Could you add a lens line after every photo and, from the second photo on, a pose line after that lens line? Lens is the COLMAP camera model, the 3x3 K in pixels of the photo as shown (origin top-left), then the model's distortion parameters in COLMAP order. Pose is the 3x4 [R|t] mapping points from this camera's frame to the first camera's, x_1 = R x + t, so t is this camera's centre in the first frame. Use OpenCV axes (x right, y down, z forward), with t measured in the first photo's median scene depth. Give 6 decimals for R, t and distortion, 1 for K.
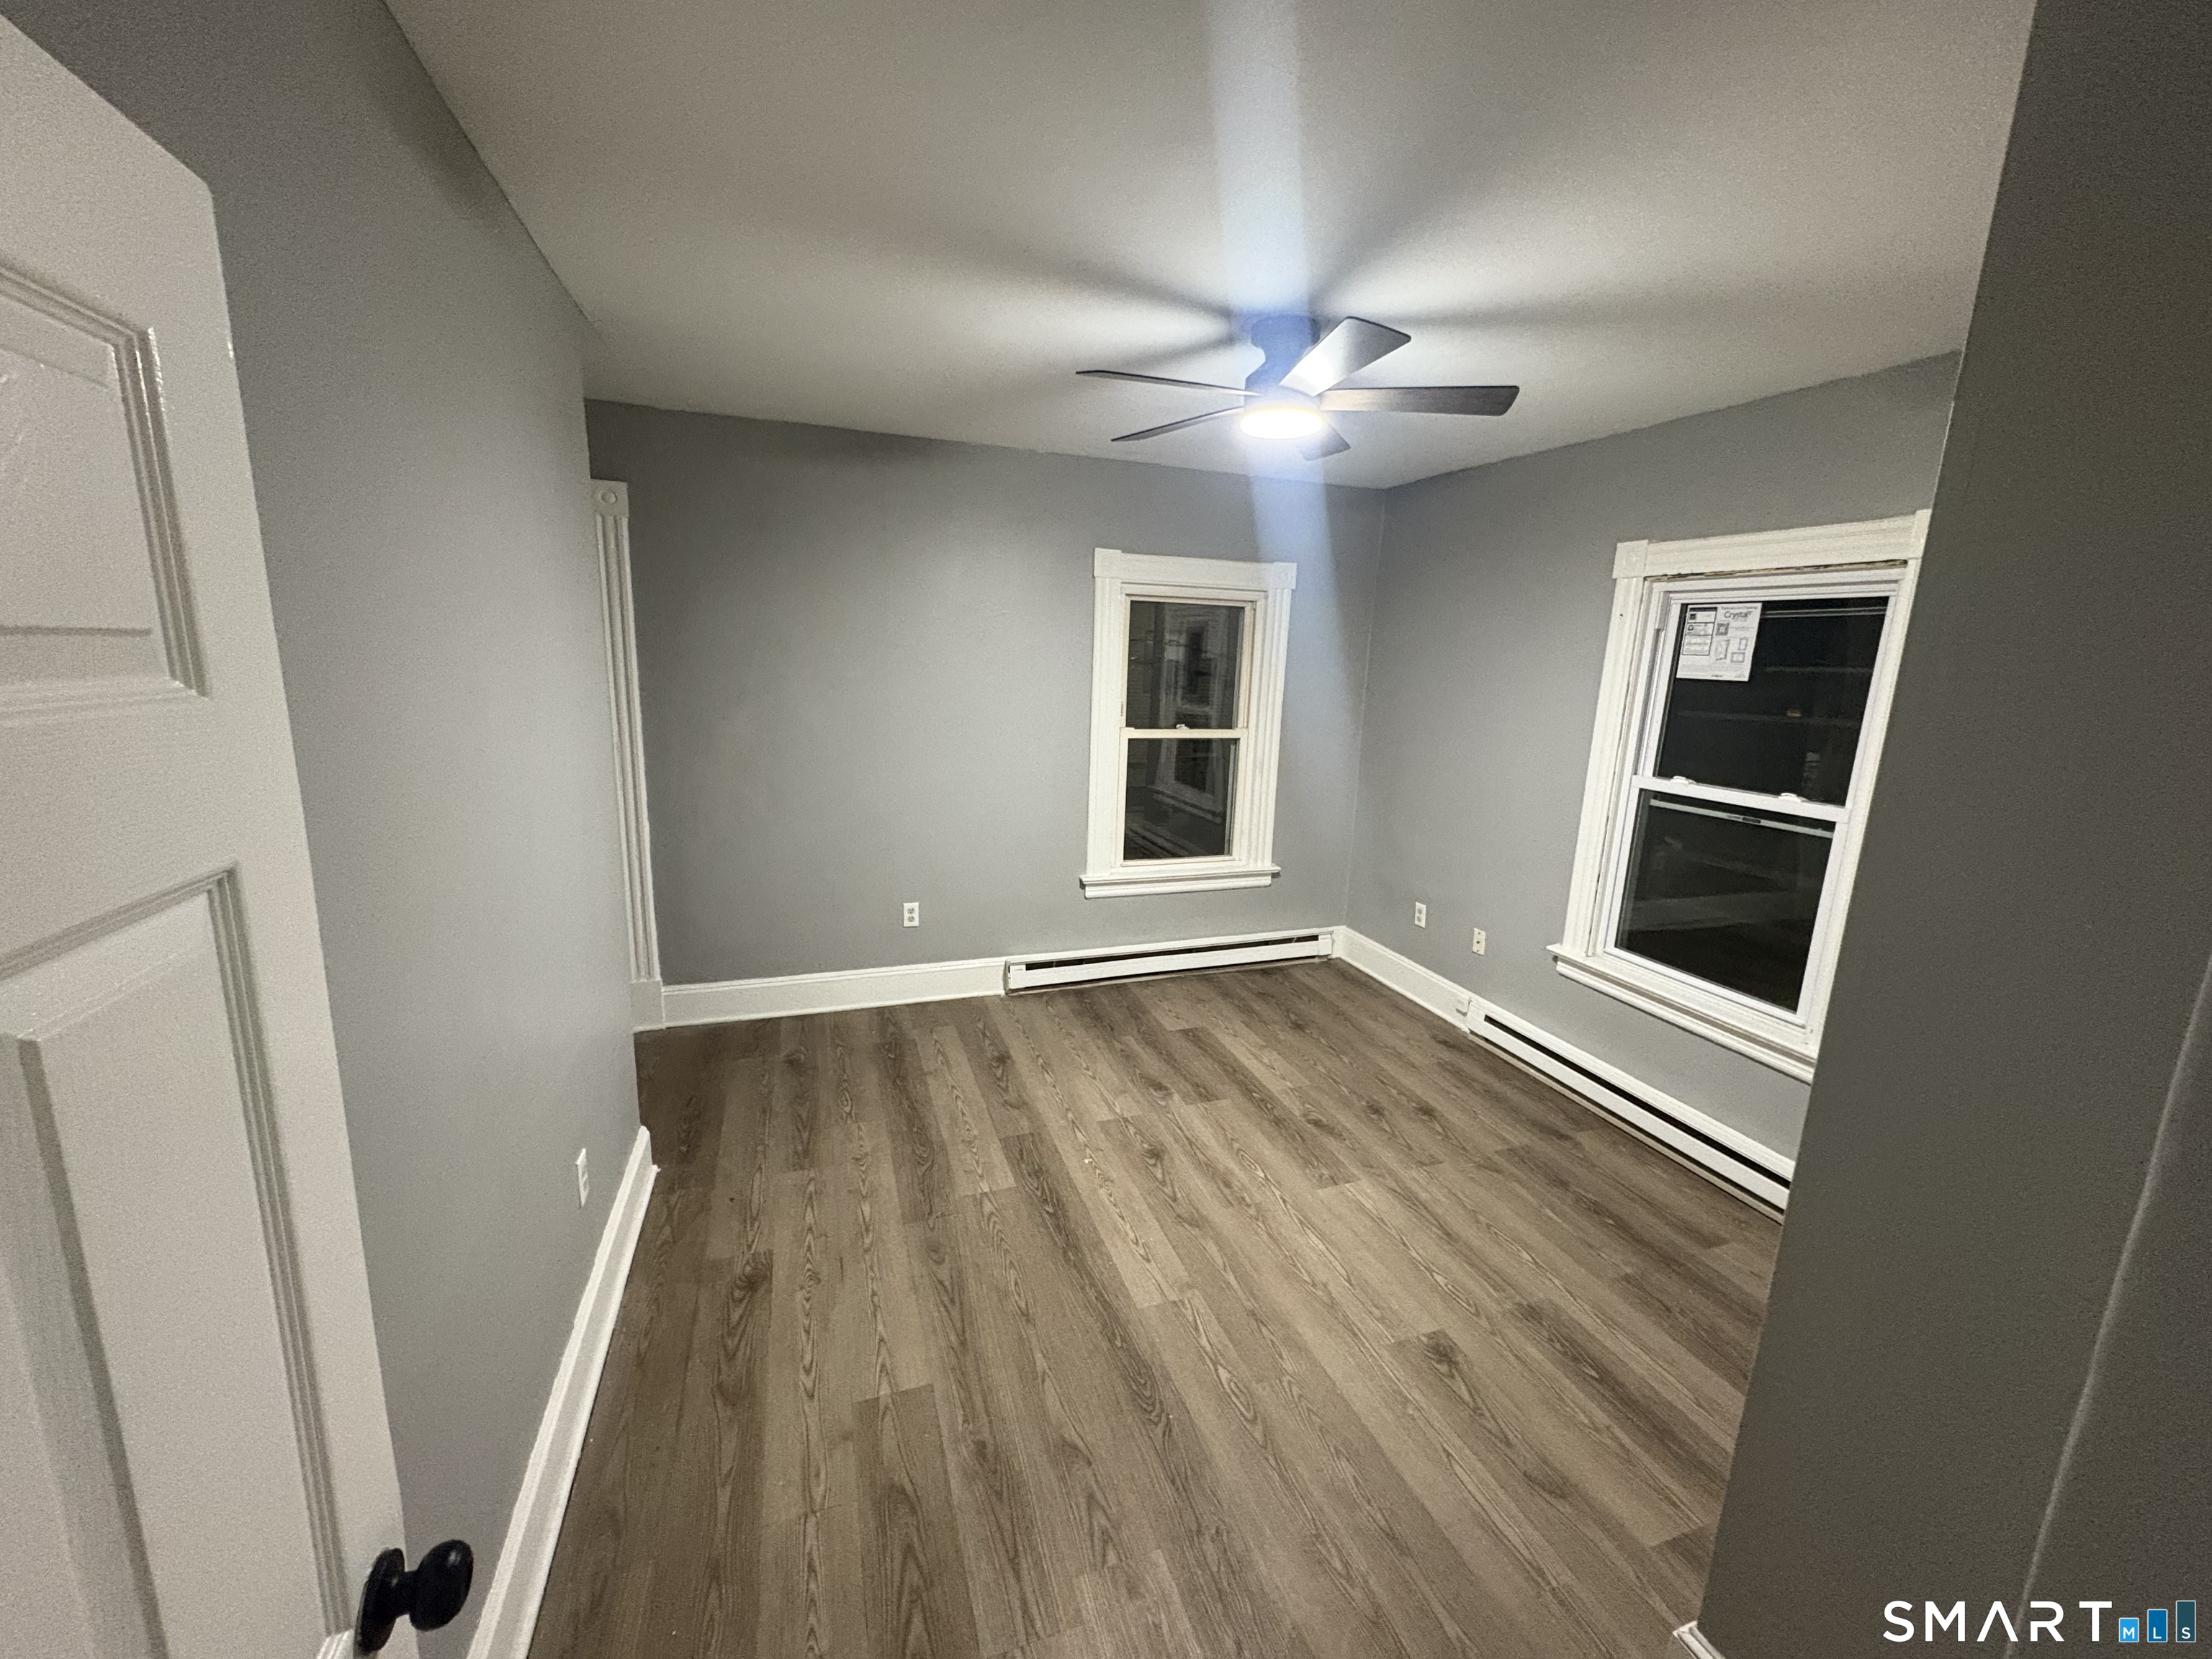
lens RADIAL K [[883.2, 0, 1108.7], [0, 883.2, 828.1], [0, 0, 1]] dist [0.000551, -0.000321]
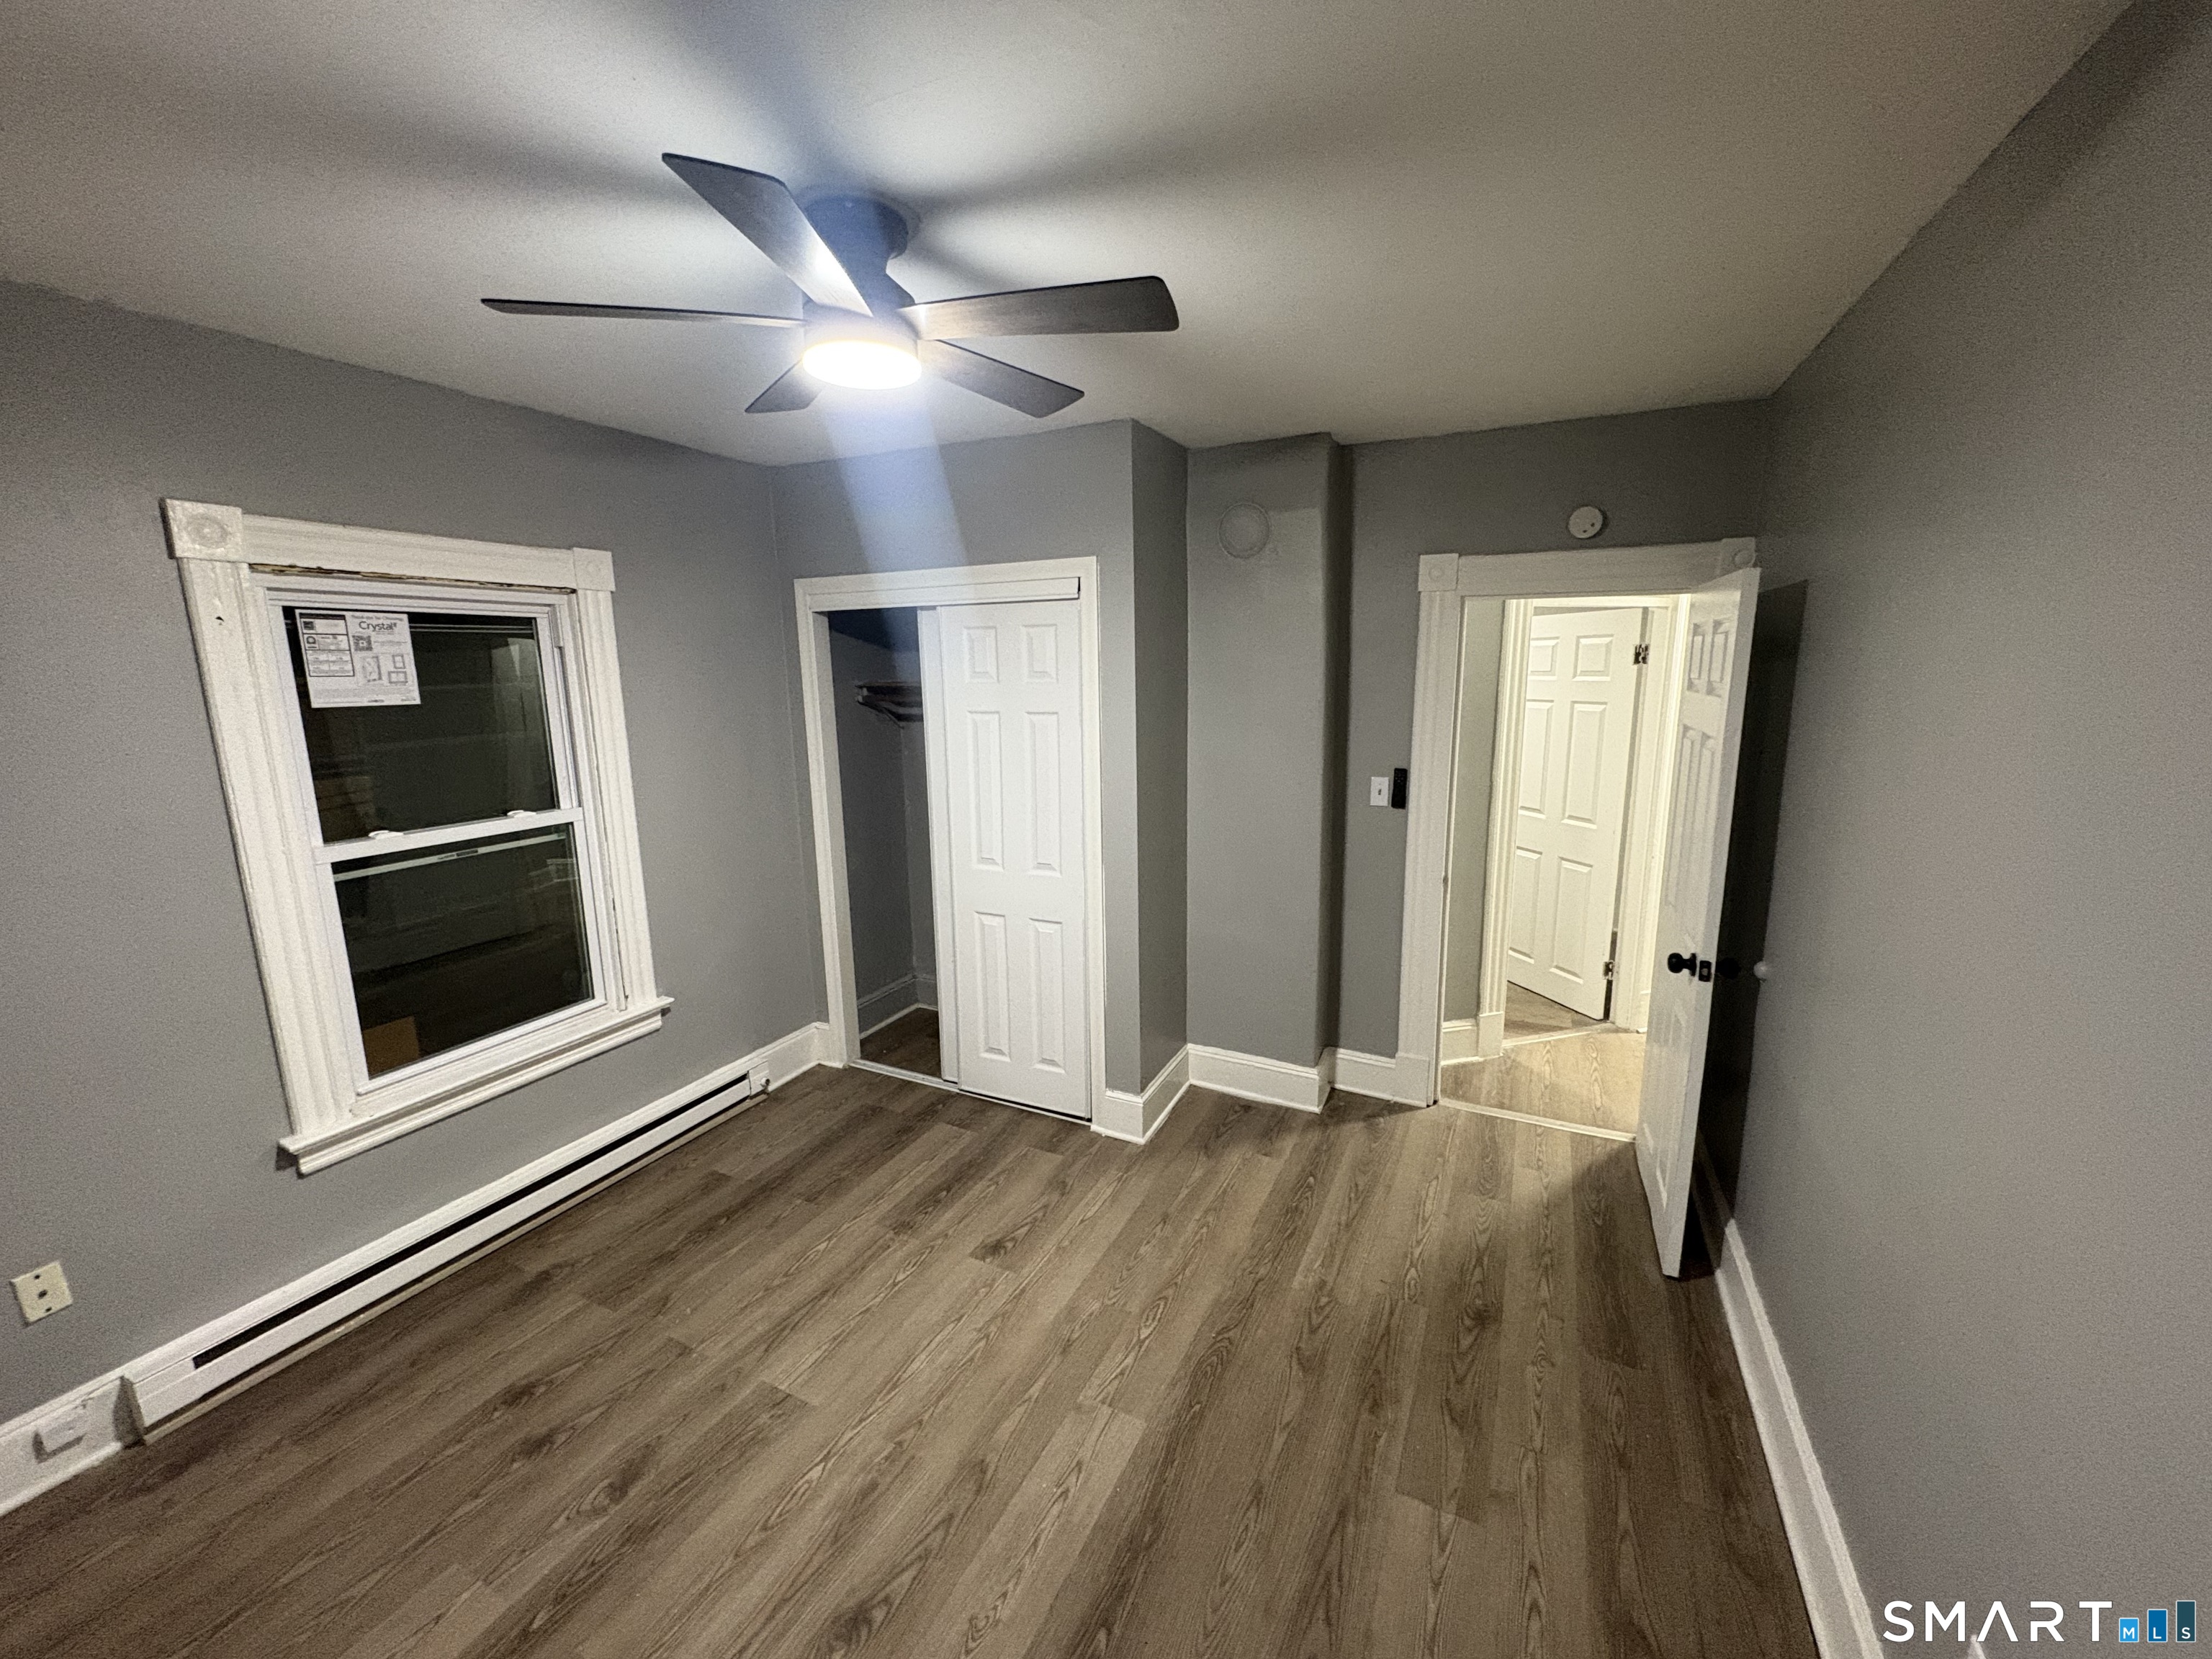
lens RADIAL K [[883.2, 0, 1111.3], [0, 883.2, 819.1], [0, 0, 1]] dist [0.000551, -0.000321]
pose [[-0.704960, -0.147515, 0.693737, -0.392972], [0.129835, 0.934762, 0.330701, -0.271872], [-0.697262, 0.323202, -0.639817, 1.172567]]
